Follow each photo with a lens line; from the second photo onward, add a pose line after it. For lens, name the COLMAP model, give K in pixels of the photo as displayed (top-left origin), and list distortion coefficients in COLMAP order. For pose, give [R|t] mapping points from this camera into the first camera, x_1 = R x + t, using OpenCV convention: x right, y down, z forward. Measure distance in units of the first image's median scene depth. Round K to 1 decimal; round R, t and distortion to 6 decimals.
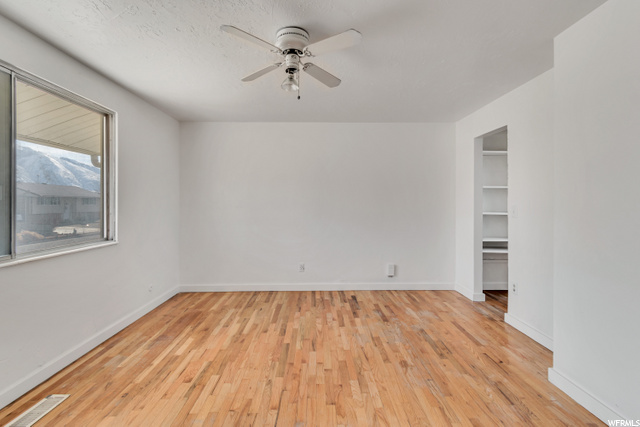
lens RADIAL K [[294.3, 0, 323.1], [0, 294.3, 202.0], [0, 0, 1]] dist [-0.002643, -0.000201]
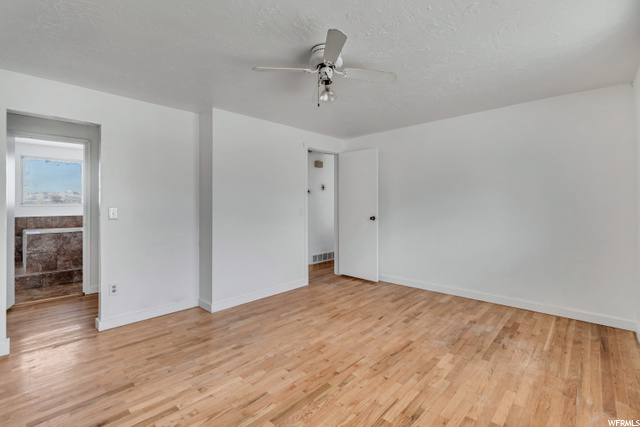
lens RADIAL K [[294.3, 0, 320.6], [0, 294.3, 208.0], [0, 0, 1]] dist [-0.002643, -0.000201]
pose [[-0.715364, -0.003728, 0.698742, -0.711297], [0.005362, 0.999927, 0.010824, 0.003249], [-0.698731, 0.011490, -0.715292, 1.516493]]
